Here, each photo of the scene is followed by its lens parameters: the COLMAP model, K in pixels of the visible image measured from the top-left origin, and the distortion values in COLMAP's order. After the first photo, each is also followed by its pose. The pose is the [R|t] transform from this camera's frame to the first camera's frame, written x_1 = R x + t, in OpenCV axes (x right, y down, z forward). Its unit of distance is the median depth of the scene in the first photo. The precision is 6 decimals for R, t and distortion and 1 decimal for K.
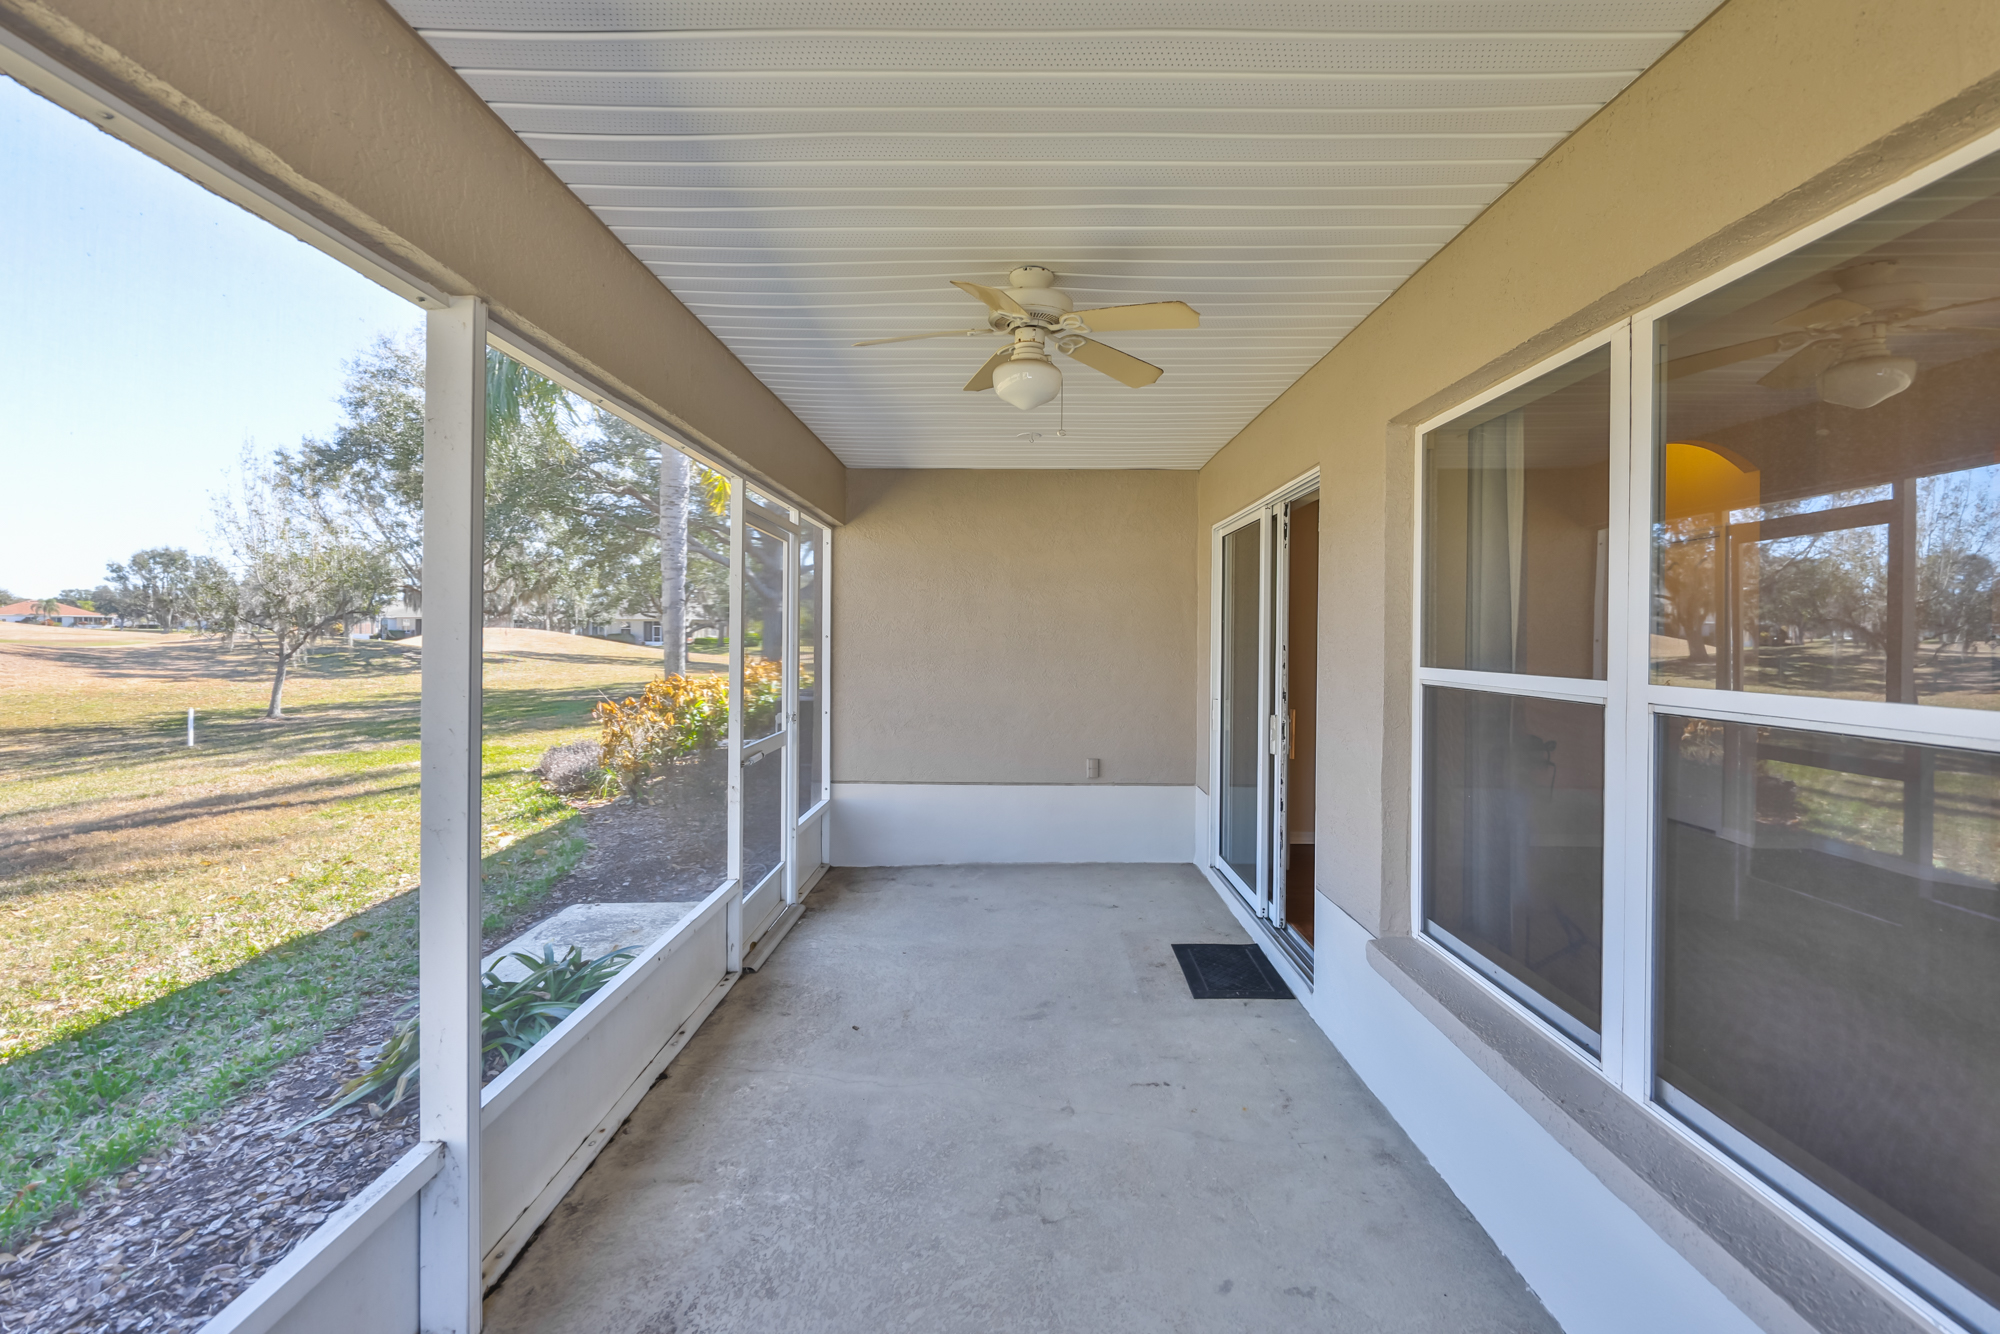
lens RADIAL K [[849.9, 0, 1000.7], [0, 849.9, 648.3], [0, 0, 1]] dist [-0.004282, 0.001201]
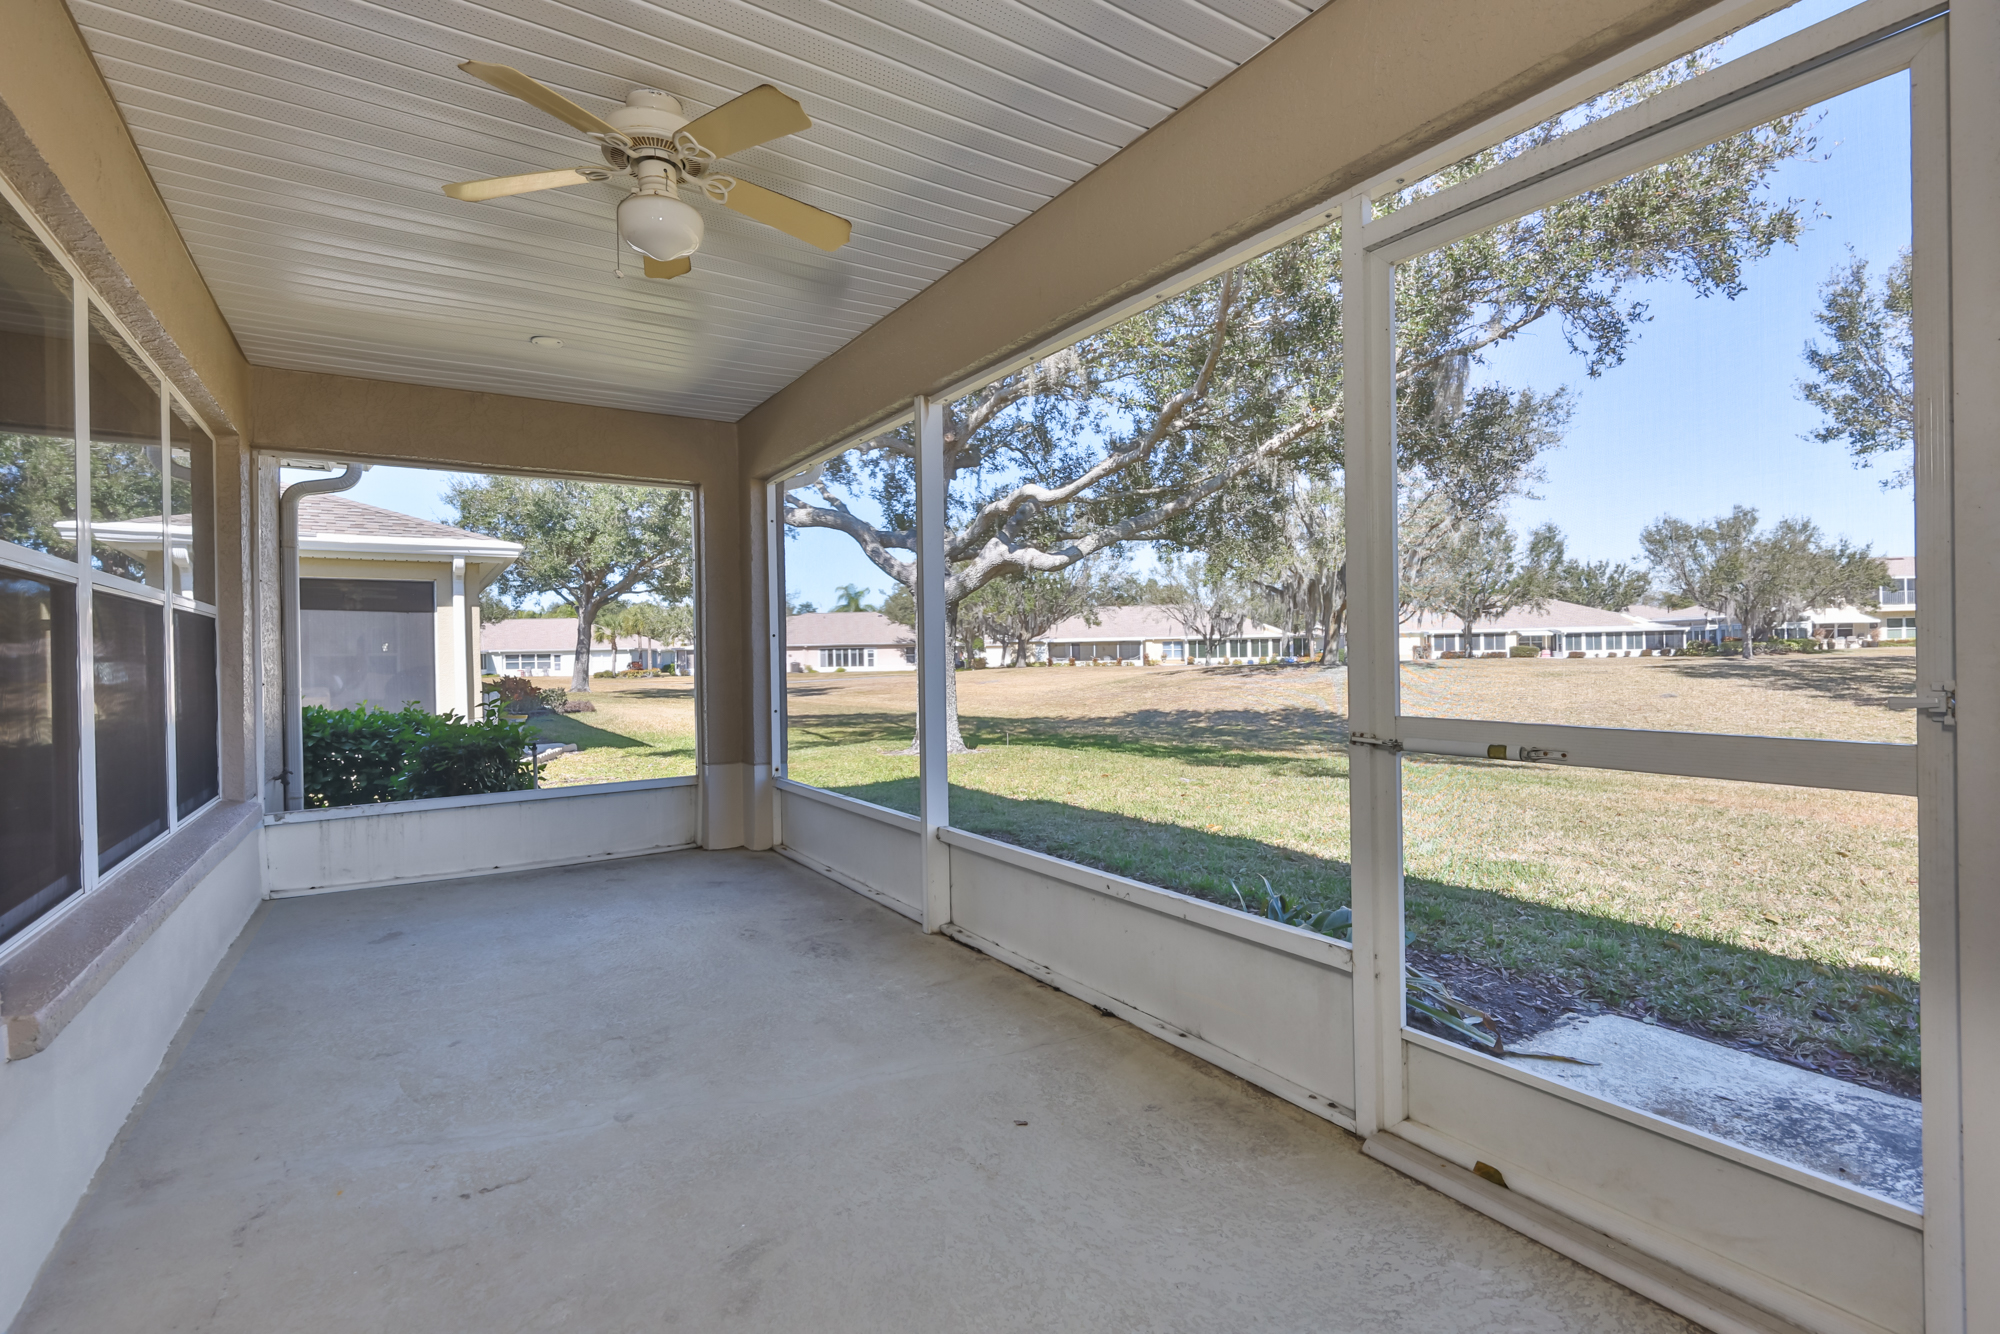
lens RADIAL K [[927.1, 0, 986.6], [0, 927.1, 658.7], [0, 0, 1]] dist [0.002666, -0.000229]
pose [[-0.834803, 0.011084, -0.550437, 0.258777], [0.005880, 0.999920, 0.011217, 0.125366], [0.550517, 0.006127, -0.834801, 1.858629]]
